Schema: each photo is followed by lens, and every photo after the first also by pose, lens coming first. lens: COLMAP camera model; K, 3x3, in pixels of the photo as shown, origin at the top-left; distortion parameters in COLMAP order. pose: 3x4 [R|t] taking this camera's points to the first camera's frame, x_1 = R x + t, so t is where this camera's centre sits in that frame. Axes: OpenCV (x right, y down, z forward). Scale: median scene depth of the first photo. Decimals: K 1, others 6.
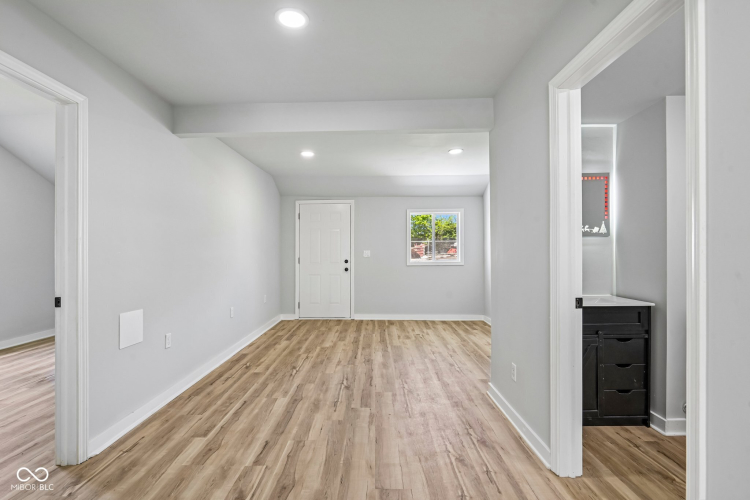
lens RADIAL K [[350.2, 0, 377.1], [0, 350.2, 252.9], [0, 0, 1]] dist [0.051306, -0.025064]
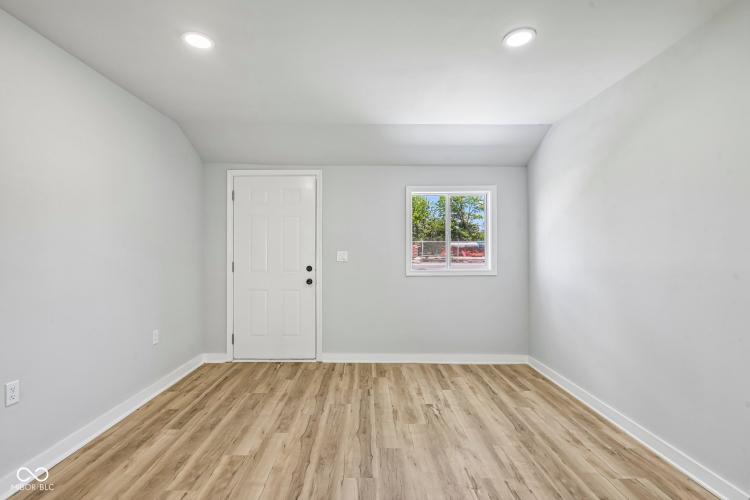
lens RADIAL K [[348.7, 0, 370.7], [0, 348.7, 250.3], [0, 0, 1]] dist [-0.002402, -0.007072]
pose [[0.999966, 0.005333, 0.006349, 0.026306], [-0.005276, 0.999947, -0.008861, -0.005741], [-0.006396, 0.008828, 0.999941, 0.596224]]
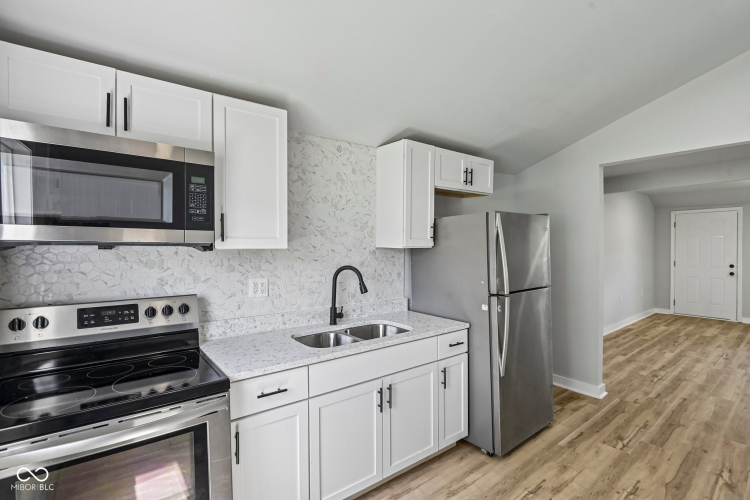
lens RADIAL K [[348.7, 0, 370.7], [0, 348.7, 250.3], [0, 0, 1]] dist [-0.002402, -0.007072]
pose [[0.612564, 0.009212, -0.790367, 0.102377], [-0.000705, 0.999938, 0.011108, -0.053459], [0.790420, -0.006247, 0.612533, -0.763649]]
